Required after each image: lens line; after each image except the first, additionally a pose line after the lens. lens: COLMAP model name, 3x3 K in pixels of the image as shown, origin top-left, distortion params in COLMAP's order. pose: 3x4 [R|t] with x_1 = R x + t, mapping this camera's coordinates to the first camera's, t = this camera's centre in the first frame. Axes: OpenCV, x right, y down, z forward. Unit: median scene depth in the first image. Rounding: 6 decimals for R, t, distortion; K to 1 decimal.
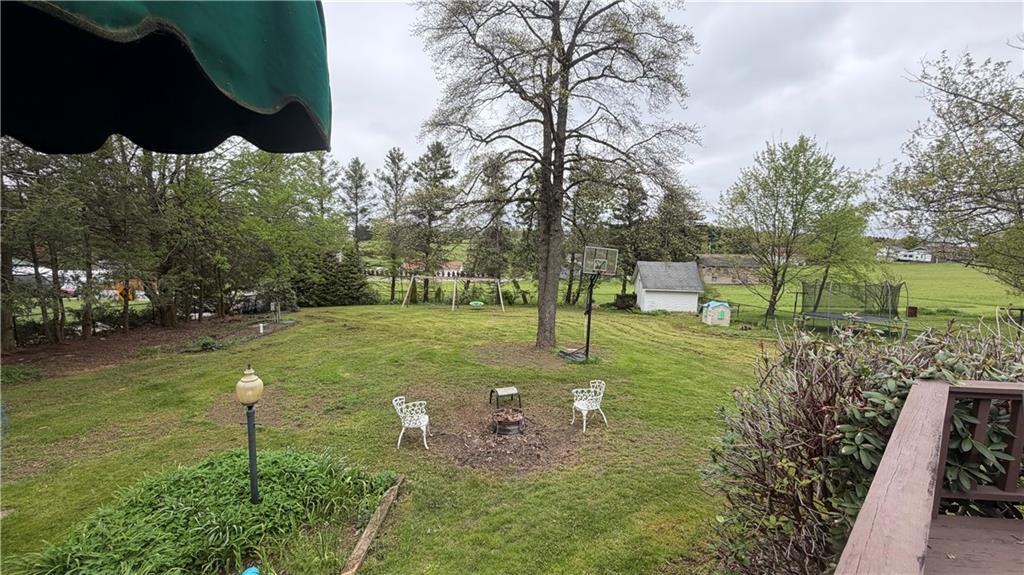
lens RADIAL K [[407.7, 0, 505.3], [0, 407.7, 287.9], [0, 0, 1]] dist [0.000657, 0.000613]
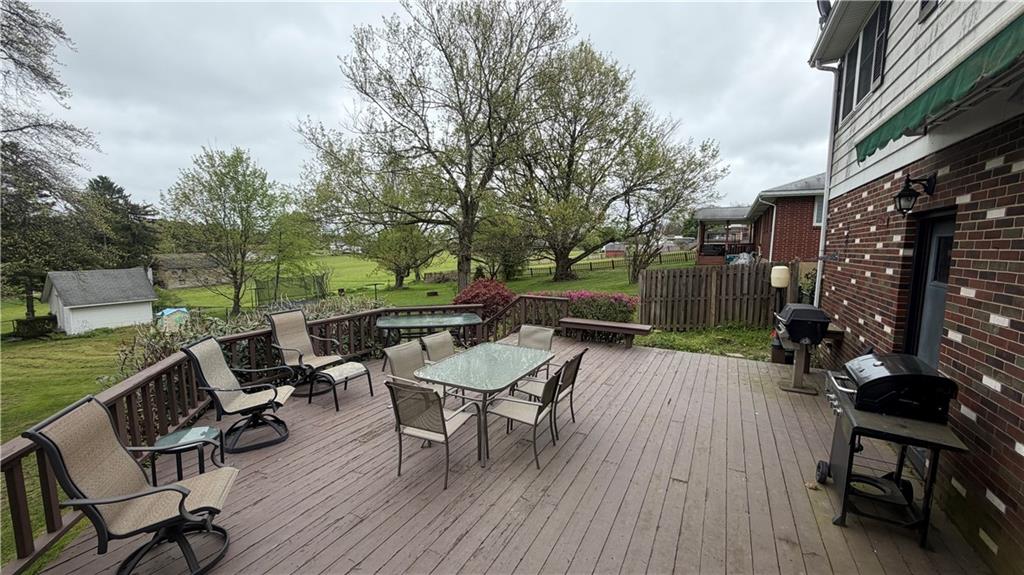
lens RADIAL K [[407.7, 0, 510.1], [0, 407.7, 290.3], [0, 0, 1]] dist [0.000657, 0.000613]
pose [[0.412527, -0.120787, 0.902902, -0.010439], [0.108577, 0.990624, 0.082914, -0.001126], [-0.904452, 0.063830, 0.421774, -0.102370]]
